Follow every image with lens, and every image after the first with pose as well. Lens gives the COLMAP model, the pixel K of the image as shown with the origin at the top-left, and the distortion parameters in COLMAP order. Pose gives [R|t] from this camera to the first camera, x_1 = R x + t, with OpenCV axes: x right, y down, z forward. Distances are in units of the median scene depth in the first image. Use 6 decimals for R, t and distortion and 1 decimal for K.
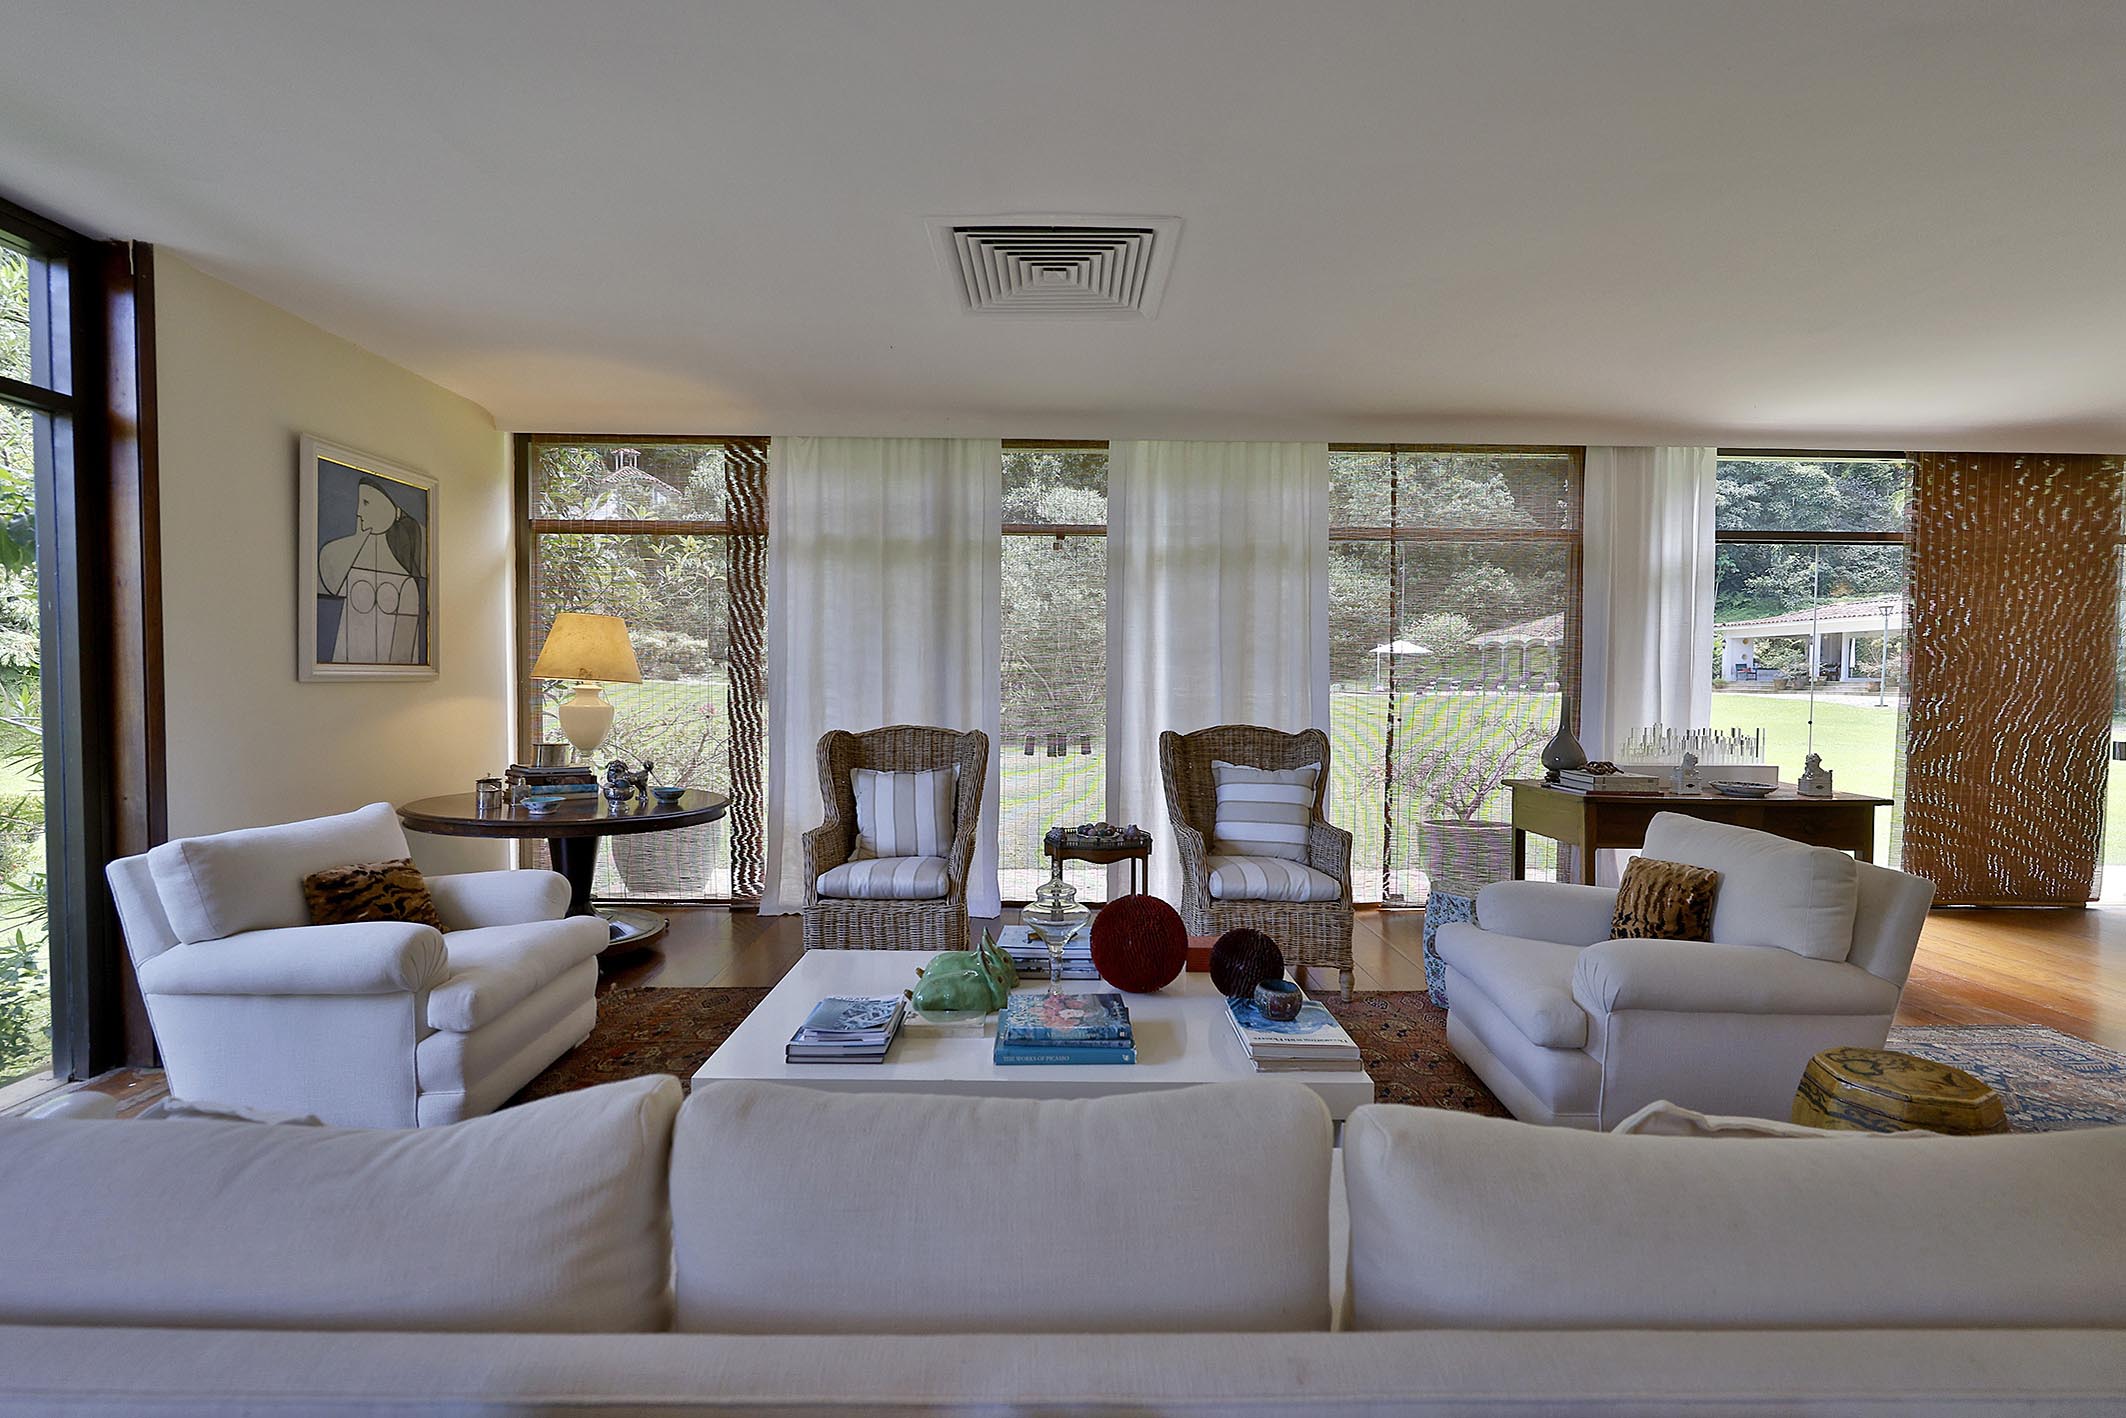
lens RADIAL K [[904.7, 0, 1063.1], [0, 904.7, 709.1], [0, 0, 1]] dist [-0.002709, 0.000373]
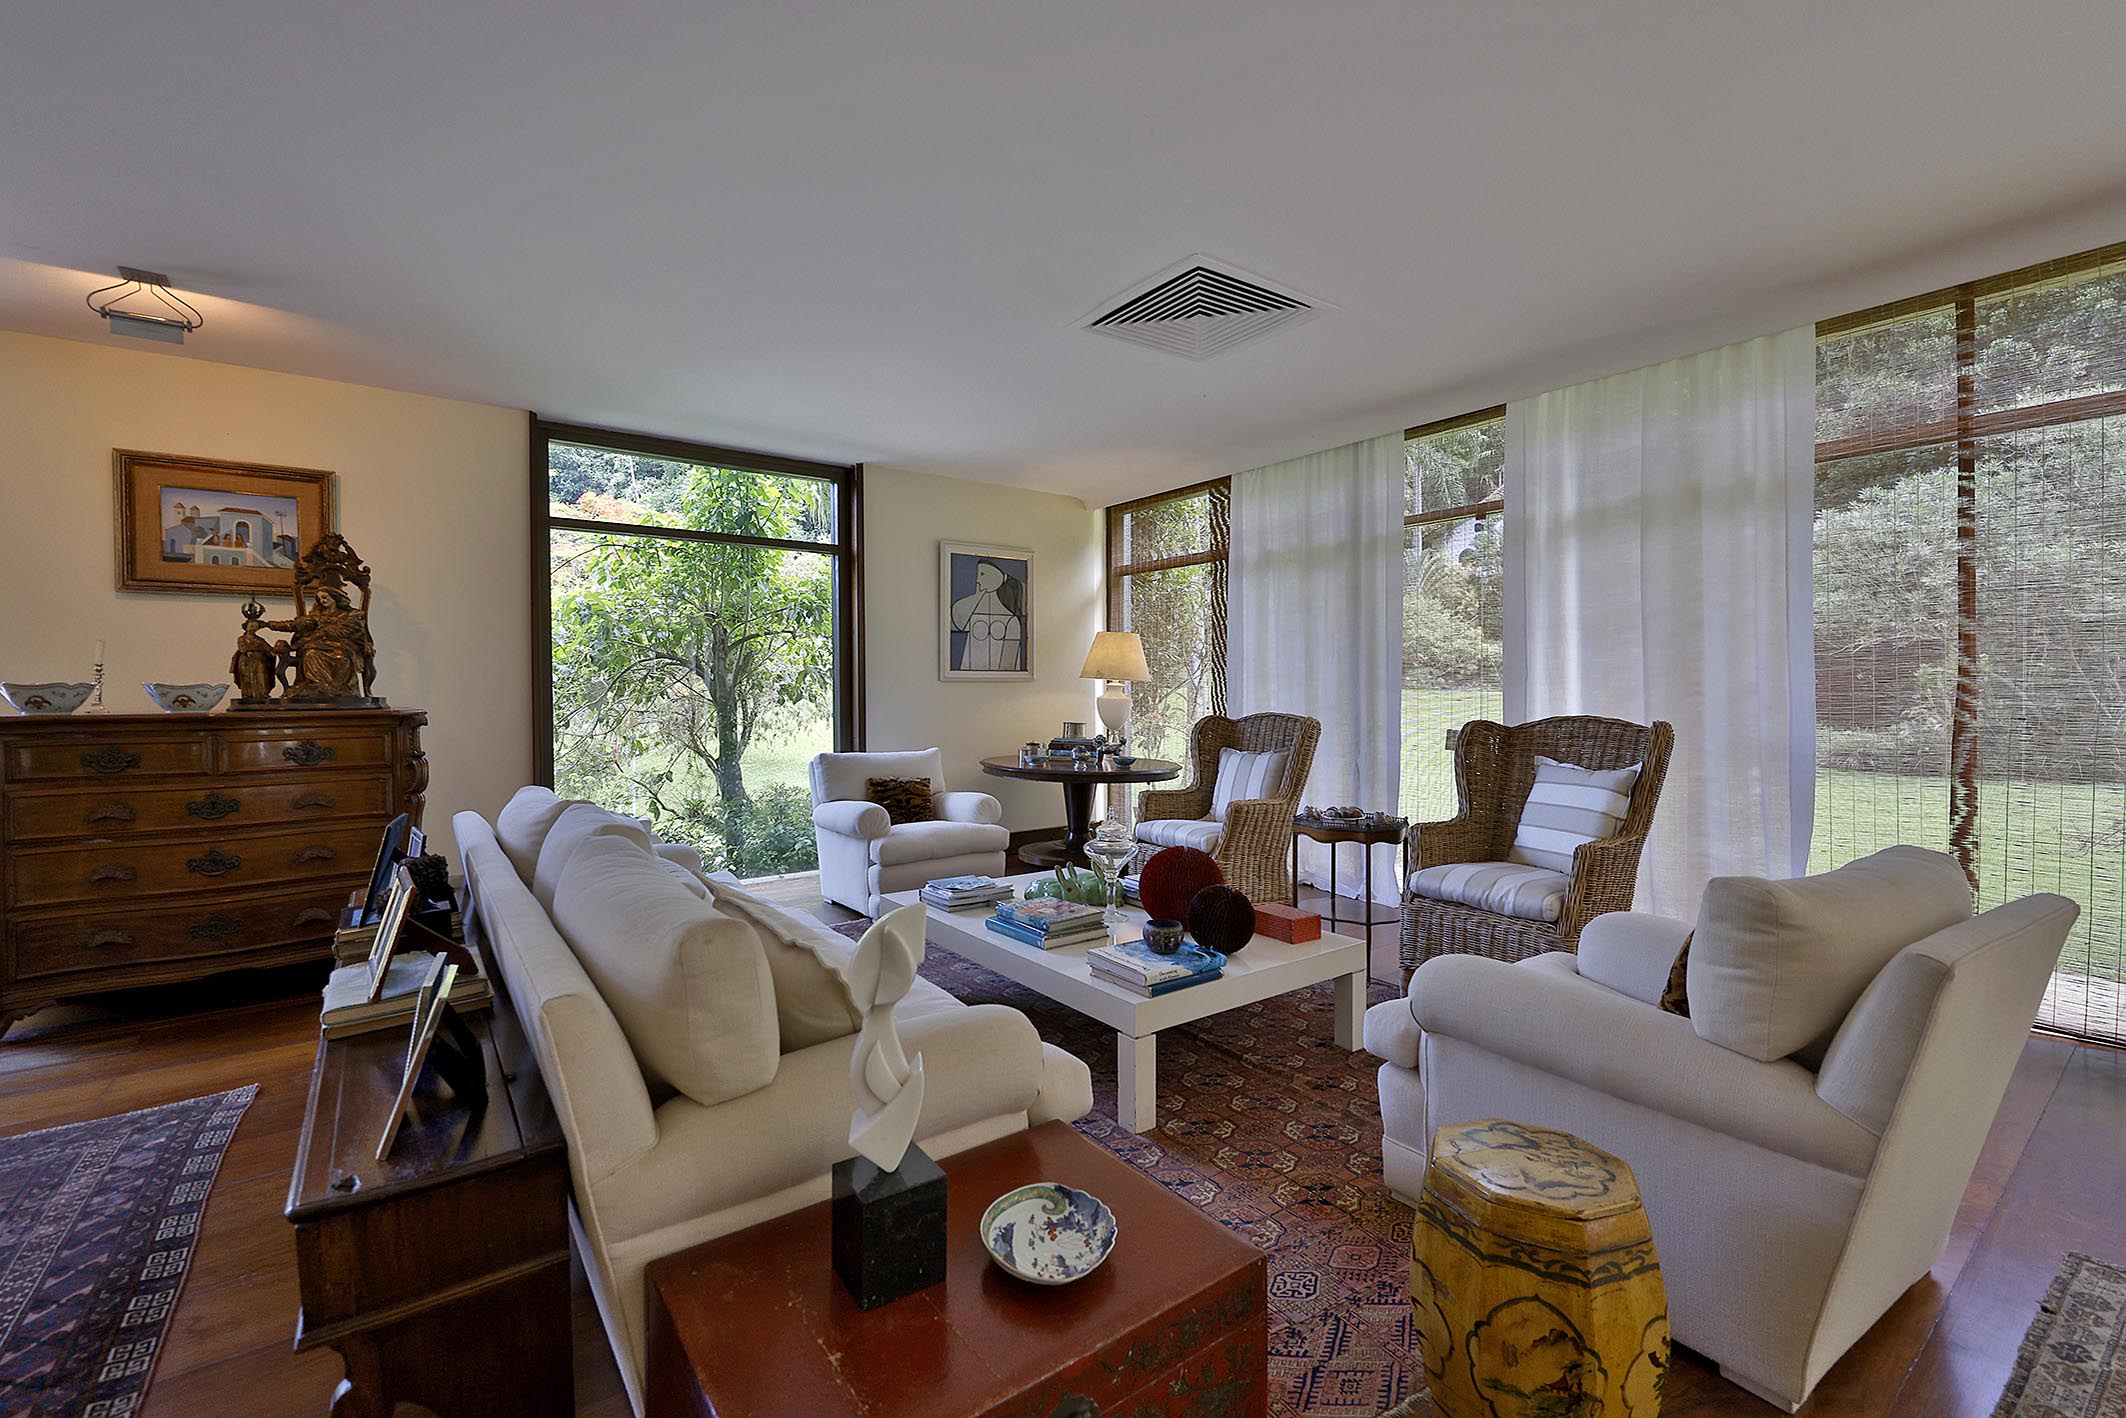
lens RADIAL K [[904.7, 0, 1053.9], [0, 904.7, 701.2], [0, 0, 1]] dist [-0.002709, 0.000373]
pose [[0.579777, -0.002059, -0.814773, 0.586744], [-0.020517, 0.999643, -0.017125, 0.028494], [0.814517, 0.026645, 0.579528, 0.125319]]
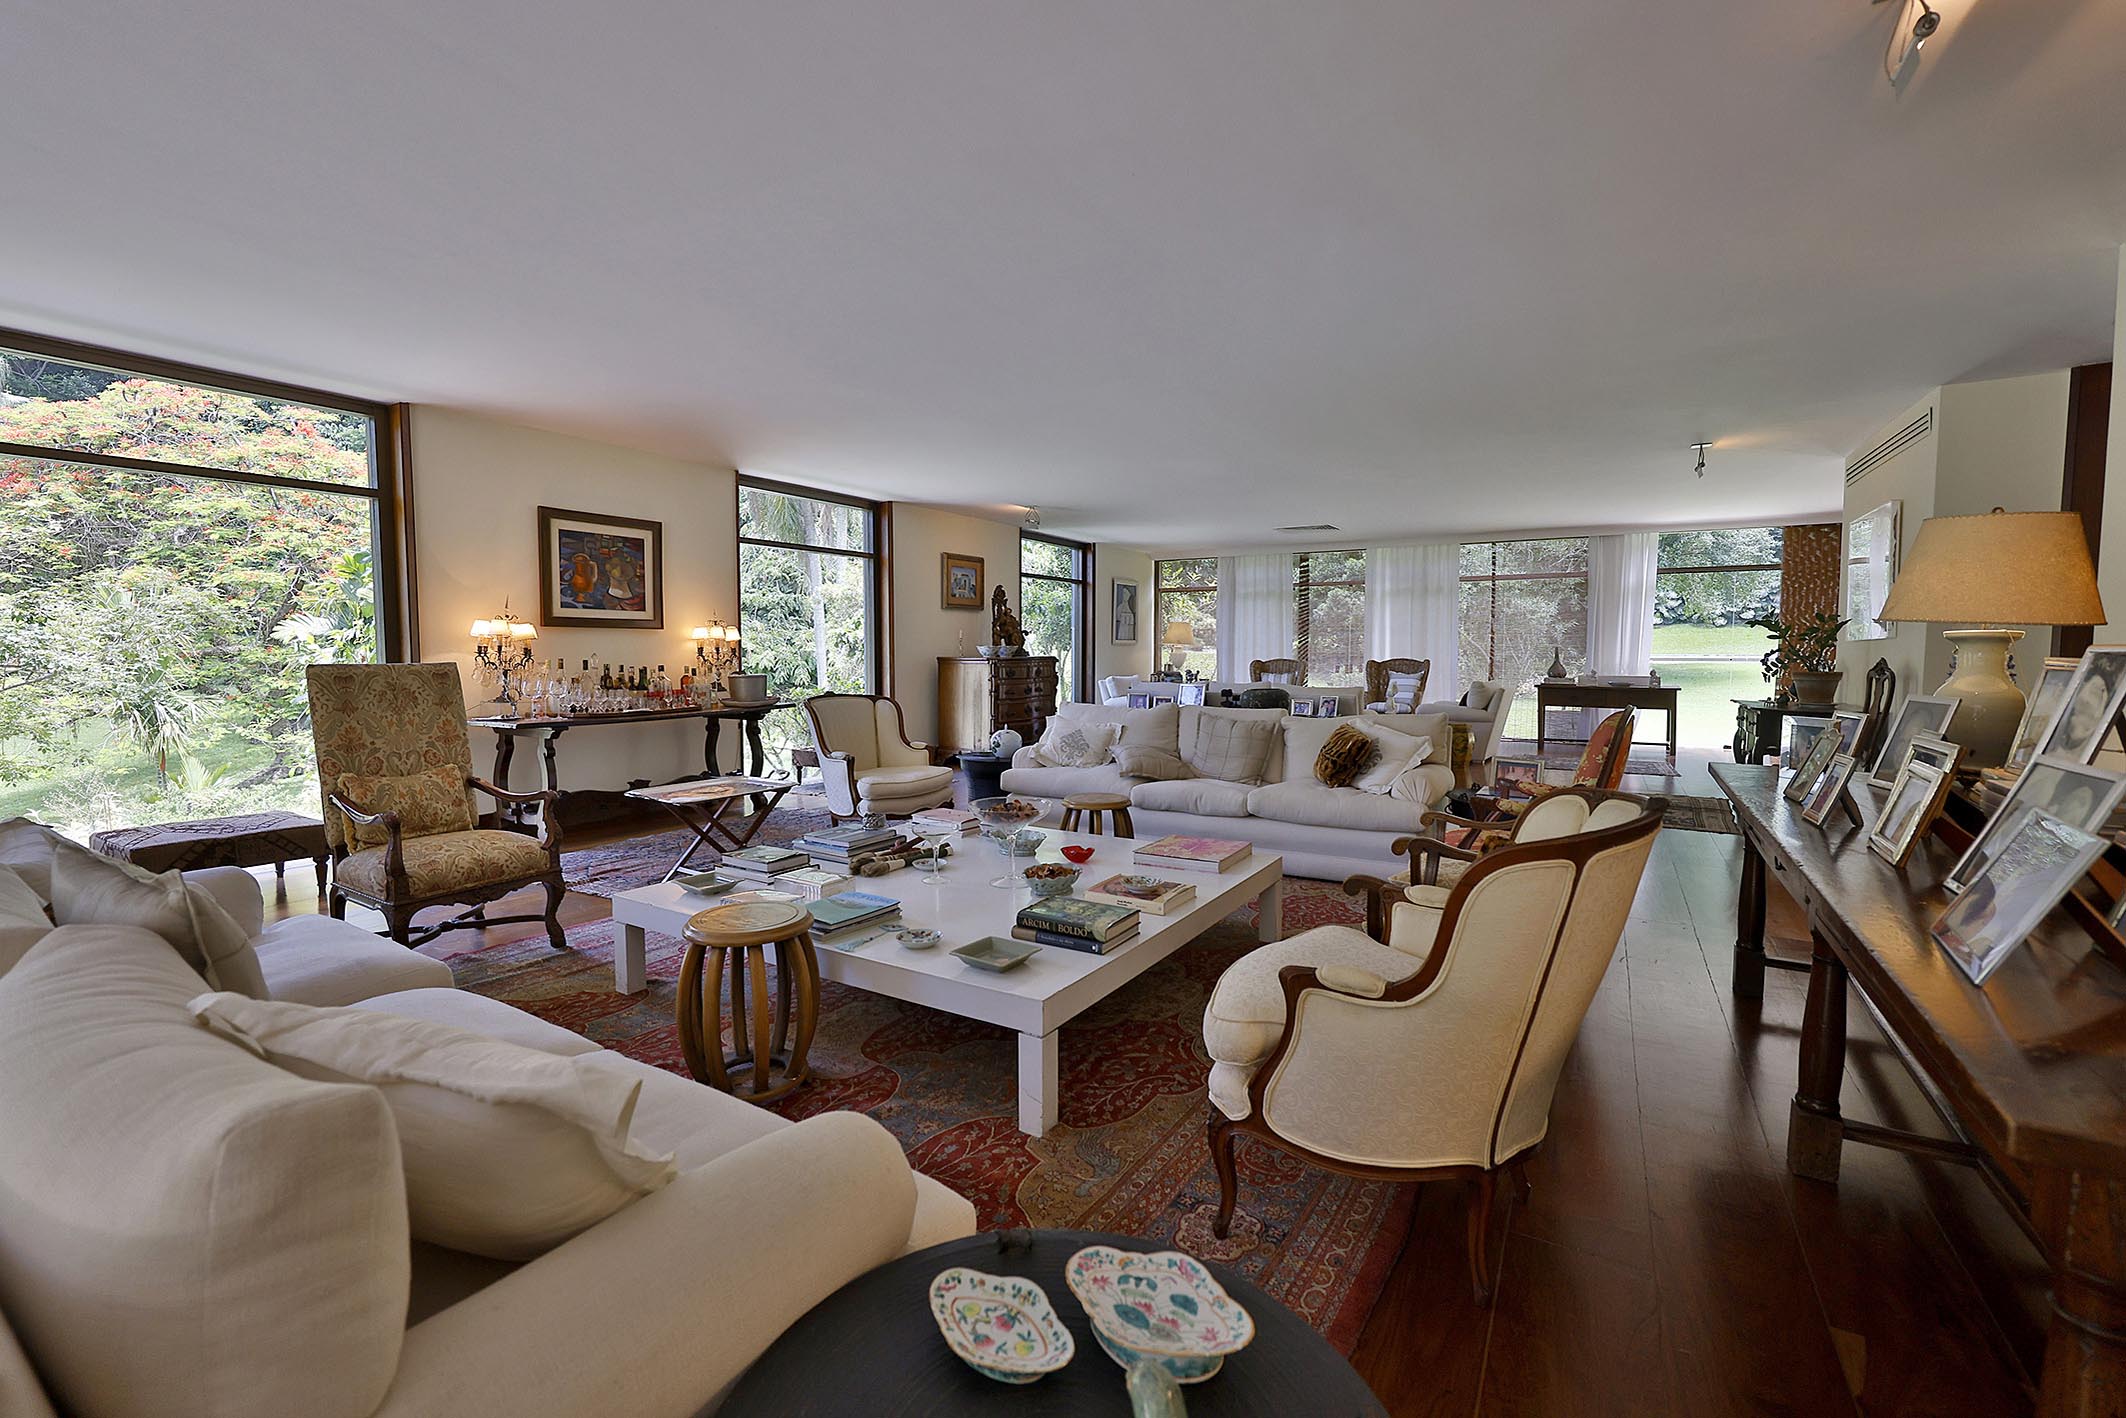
lens RADIAL K [[904.7, 0, 1049.5], [0, 904.7, 703.0], [0, 0, 1]] dist [-0.002709, 0.000373]
pose [[0.844744, 0.022291, -0.534706, 0.750608], [-0.010851, 0.999640, 0.024531, 0.097956], [0.535061, -0.014921, 0.844682, -1.841374]]
